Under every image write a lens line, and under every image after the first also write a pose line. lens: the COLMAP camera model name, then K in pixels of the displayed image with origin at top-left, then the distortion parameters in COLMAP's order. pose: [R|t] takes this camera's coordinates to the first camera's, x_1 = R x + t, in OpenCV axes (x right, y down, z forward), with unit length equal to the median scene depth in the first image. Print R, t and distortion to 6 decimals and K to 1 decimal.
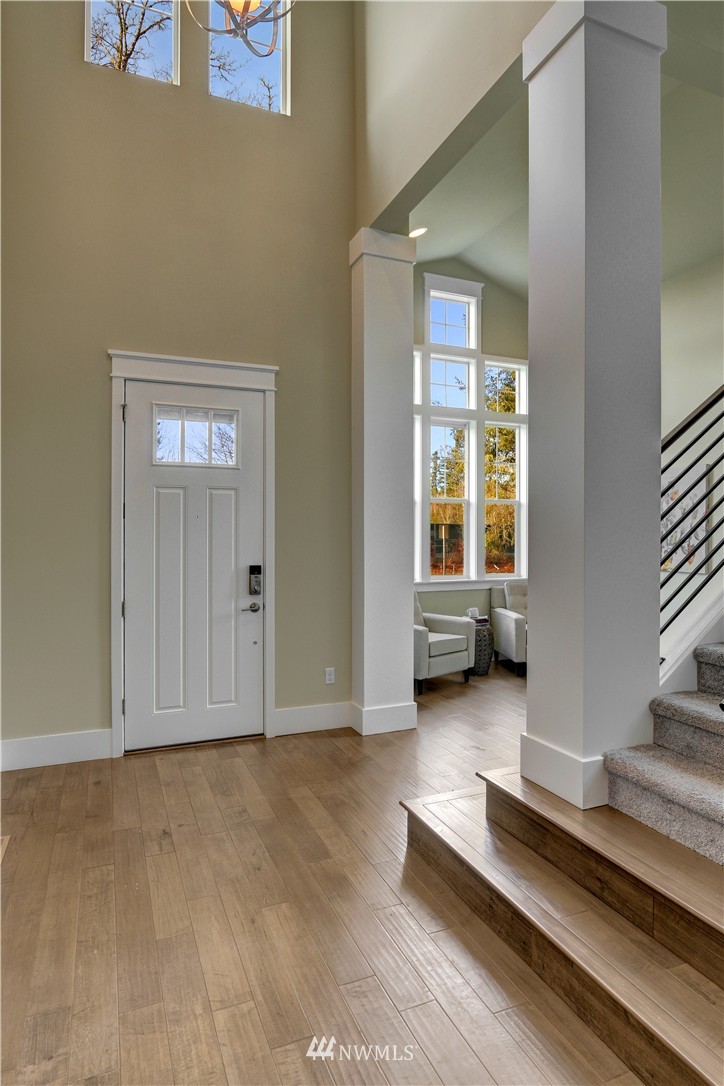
lens RADIAL K [[614.8, 0, 361.9], [0, 614.8, 539.9], [0, 0, 1]] dist [-0.025242, 0.006651]
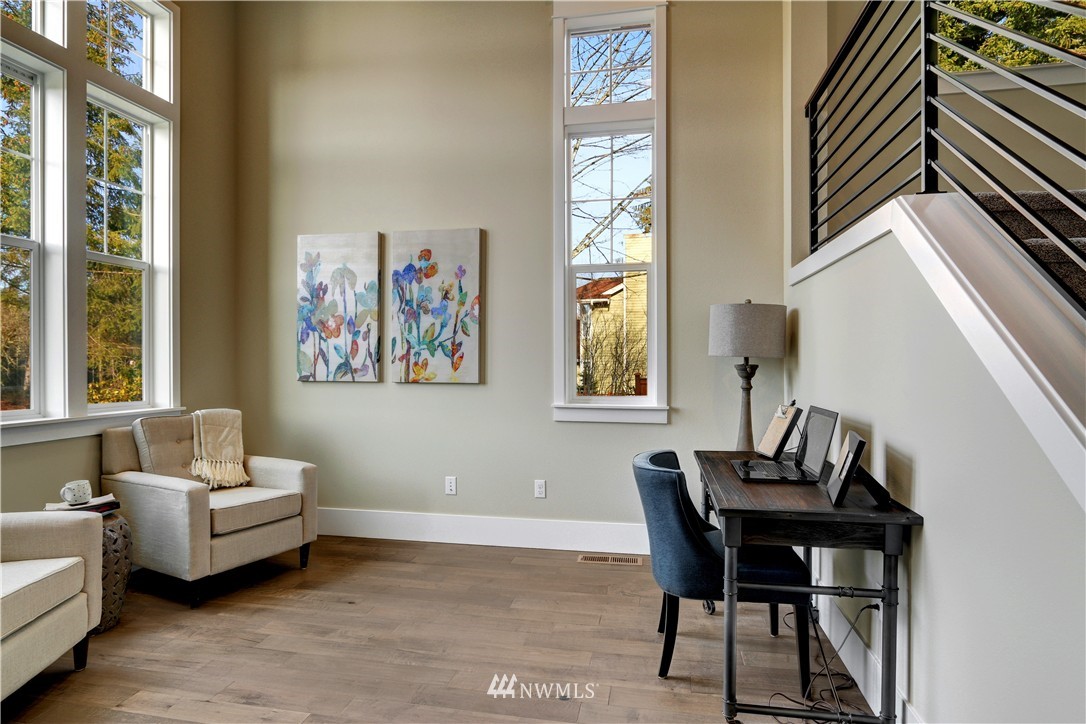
lens RADIAL K [[614.8, 0, 538.6], [0, 614.8, 362.7], [0, 0, 1]] dist [-0.025242, 0.006651]
pose [[0.554025, -0.005247, 0.832484, 0.003755], [0.009960, 0.999950, -0.000326, 0.027578], [-0.832441, 0.008472, 0.554049, 0.457096]]
